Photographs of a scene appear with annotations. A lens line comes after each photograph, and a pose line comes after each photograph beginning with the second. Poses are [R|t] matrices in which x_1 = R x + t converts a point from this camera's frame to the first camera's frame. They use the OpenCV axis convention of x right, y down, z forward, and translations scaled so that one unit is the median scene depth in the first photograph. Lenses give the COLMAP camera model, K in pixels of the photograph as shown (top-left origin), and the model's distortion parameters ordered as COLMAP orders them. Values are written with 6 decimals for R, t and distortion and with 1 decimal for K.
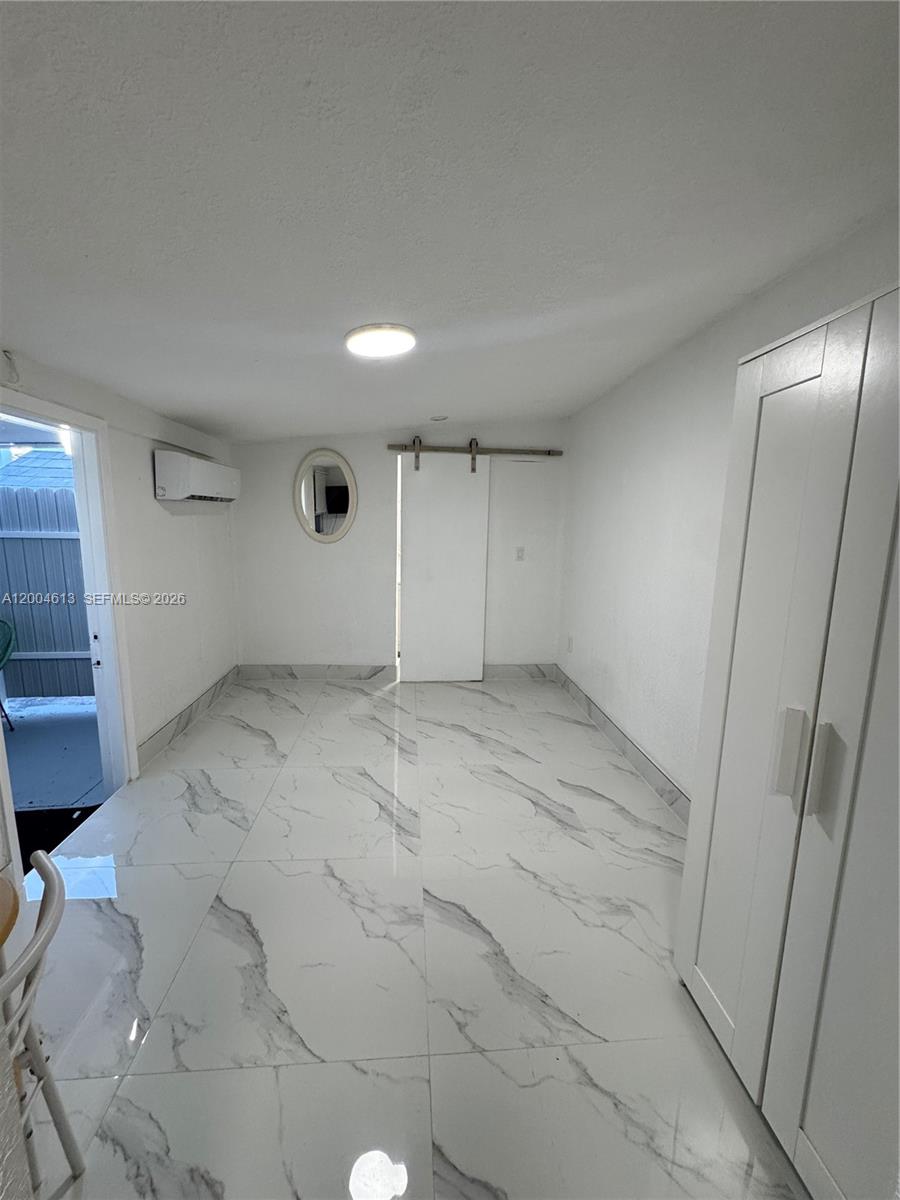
lens RADIAL K [[481.9, 0, 448.7], [0, 481.9, 602.8], [0, 0, 1]] dist [-0.001312, 0.000513]
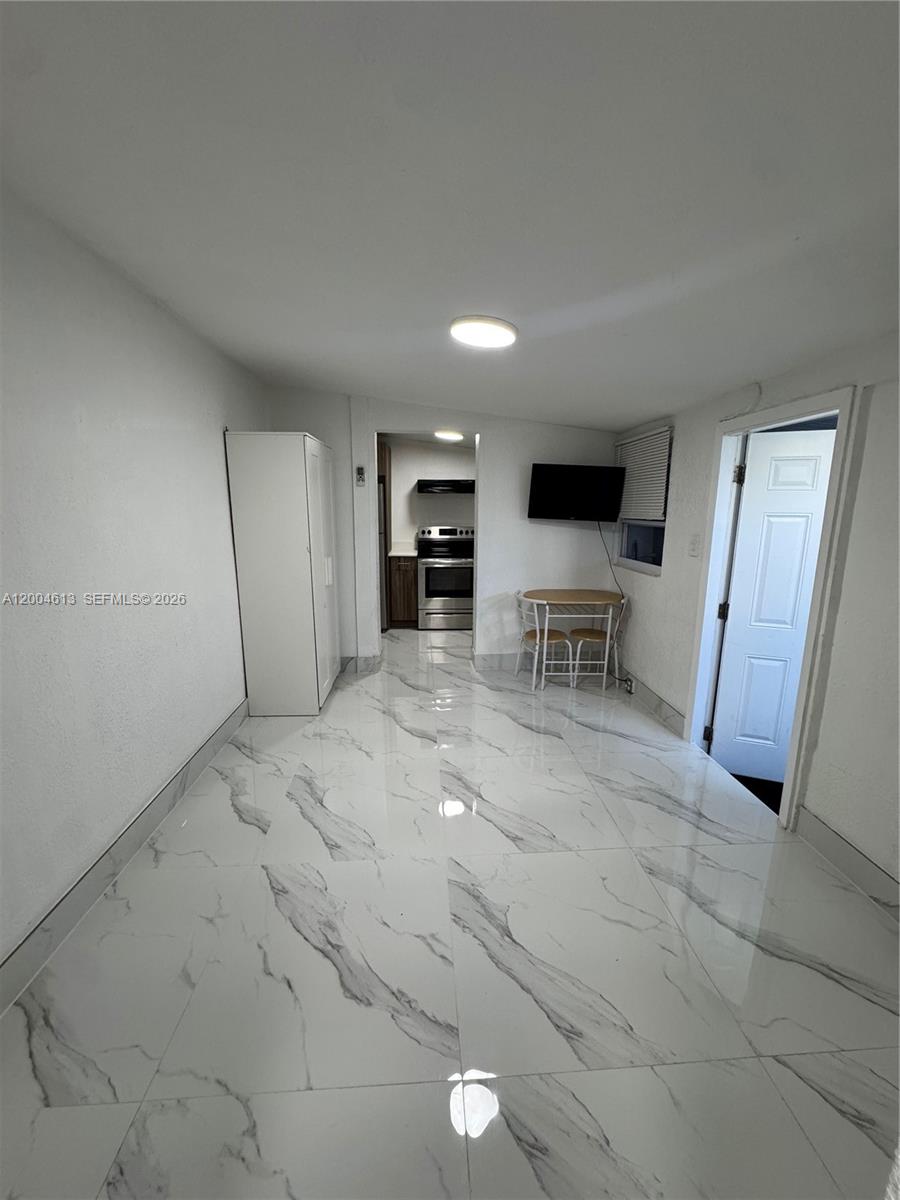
lens RADIAL K [[481.9, 0, 456.9], [0, 481.9, 593.8], [0, 0, 1]] dist [-0.001312, 0.000513]
pose [[-0.999522, -0.030899, 0.000625, -0.080233], [-0.028814, 0.939006, 0.342690, -0.307333], [-0.011175, 0.342508, -0.939448, 1.797543]]
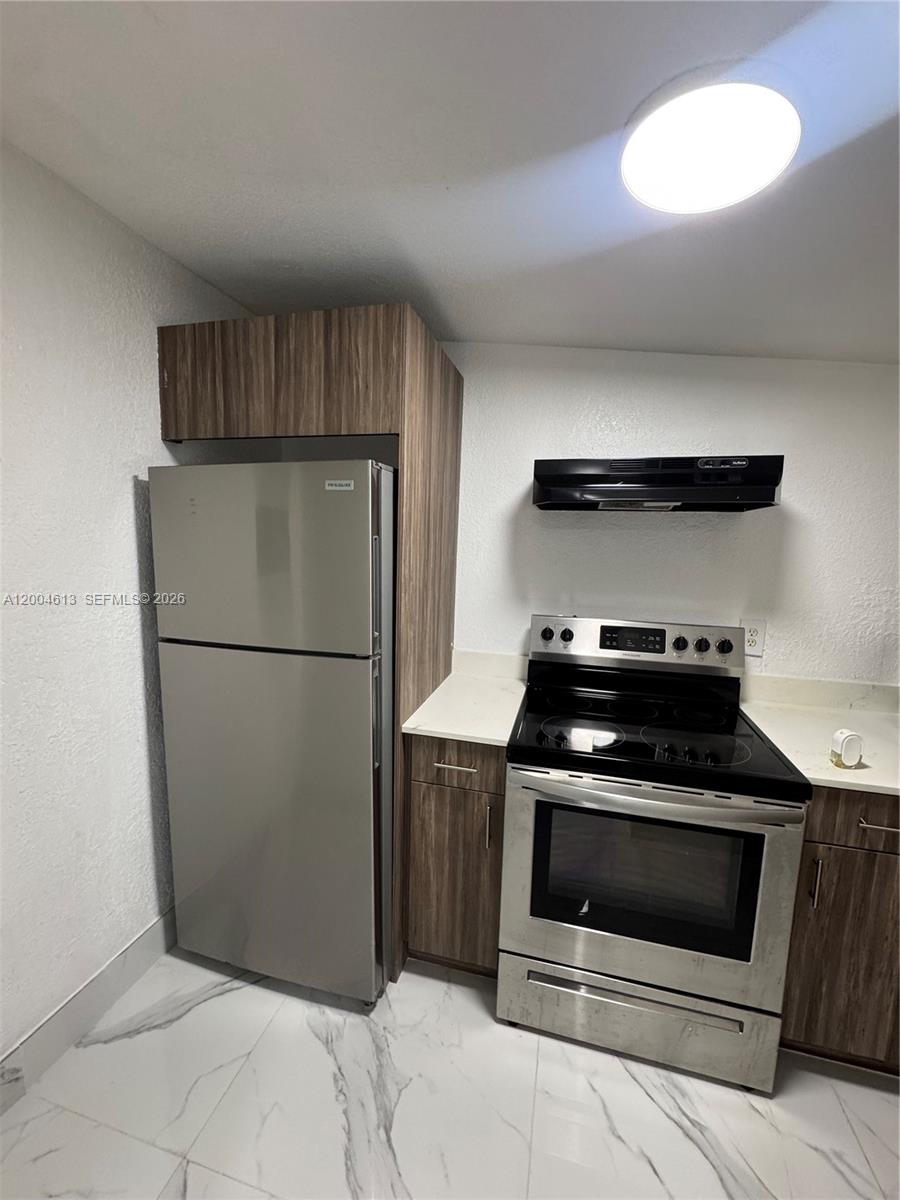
lens RADIAL K [[481.9, 0, 451.4], [0, 481.9, 600.7], [0, 0, 1]] dist [-0.001312, 0.000513]
pose [[-0.944030, -0.089434, 0.317505, -0.018247], [0.010552, 0.953863, 0.300056, -0.116453], [-0.329692, 0.286612, -0.899531, 0.608572]]
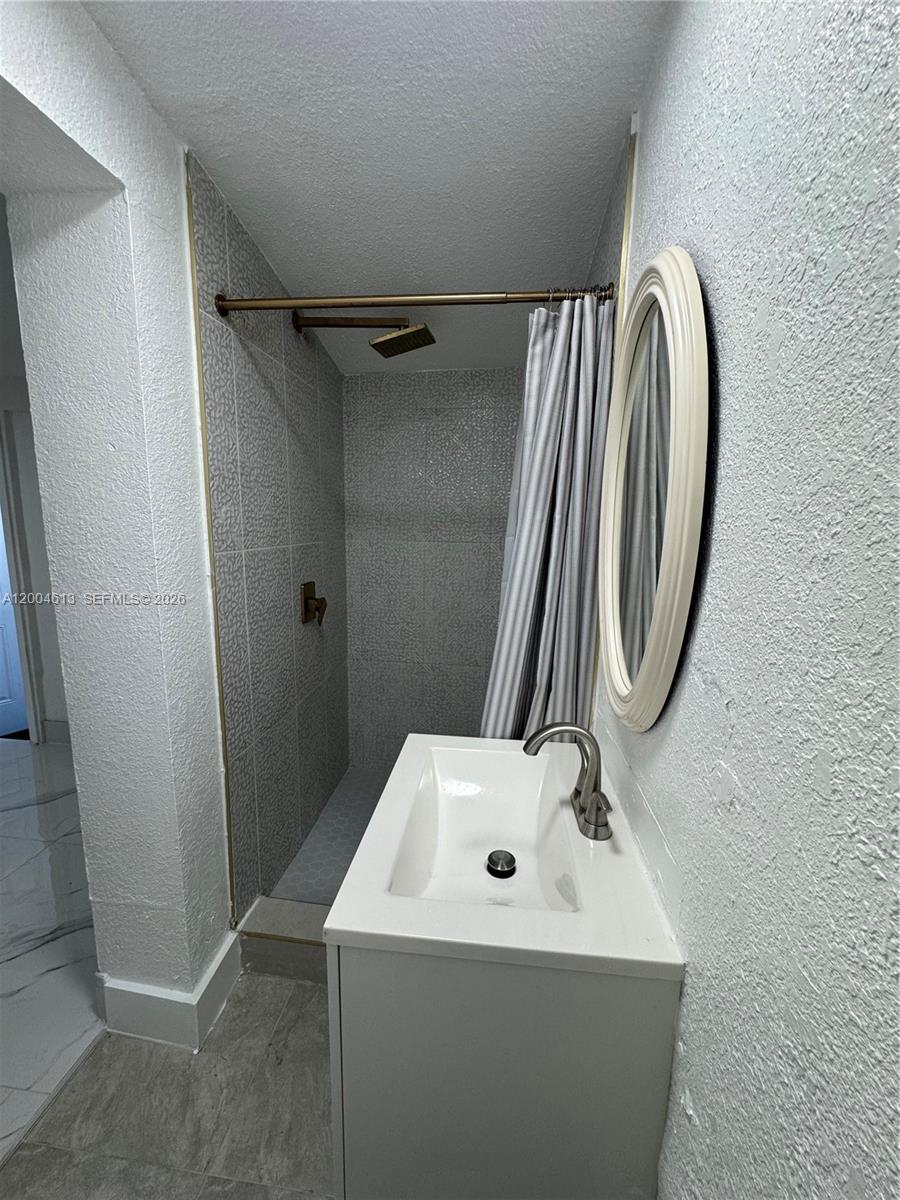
lens RADIAL K [[481.9, 0, 447.9], [0, 481.9, 599.4], [0, 0, 1]] dist [-0.001312, 0.000513]
pose [[-0.186268, 0.138709, -0.972658, 0.234061], [-0.189850, 0.966244, 0.174152, -0.368336], [0.963982, 0.217098, -0.153647, 2.203394]]
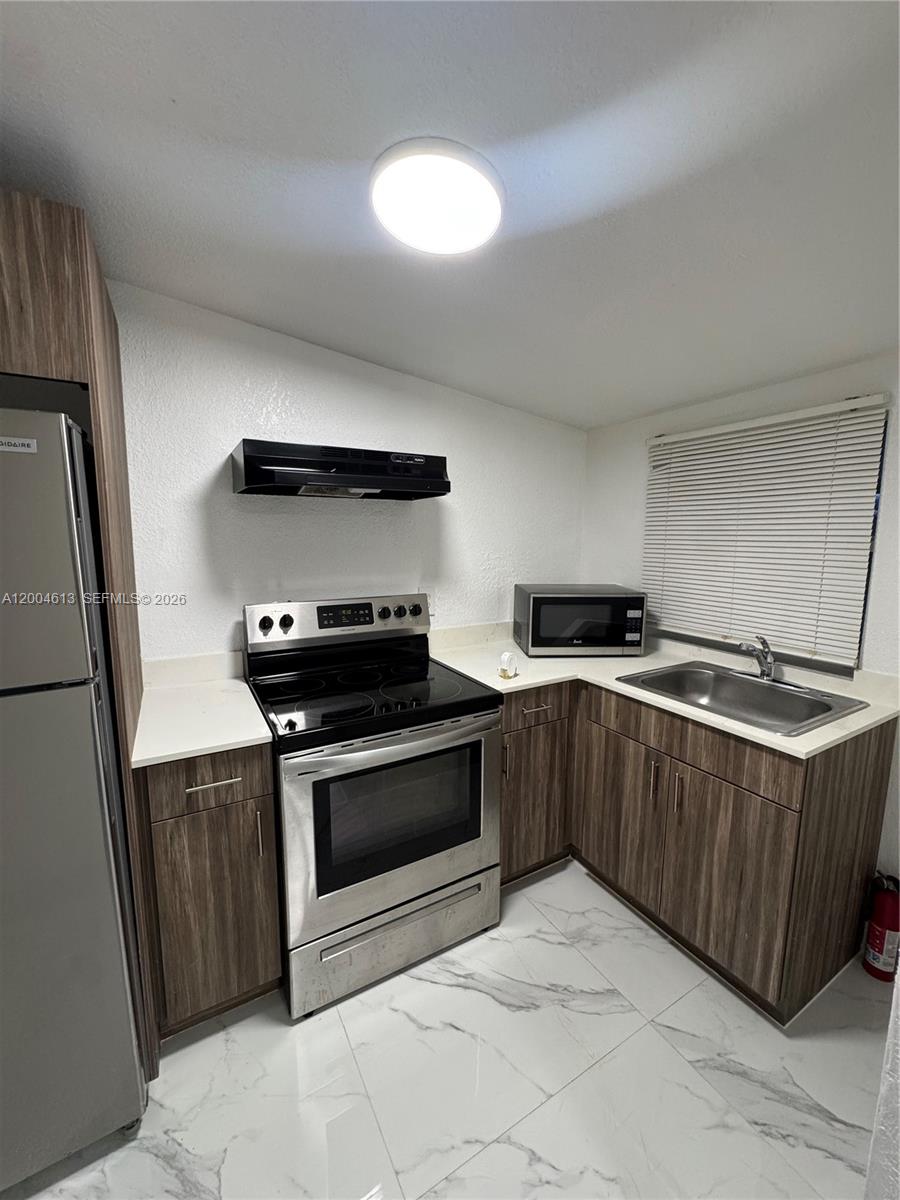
lens RADIAL K [[481.9, 0, 449.5], [0, 481.9, 600.3], [0, 0, 1]] dist [-0.001312, 0.000513]
pose [[-0.903091, 0.032617, -0.428208, 0.089237], [-0.098460, 0.954825, 0.280383, -0.106479], [0.418009, 0.295373, -0.859083, 0.620284]]
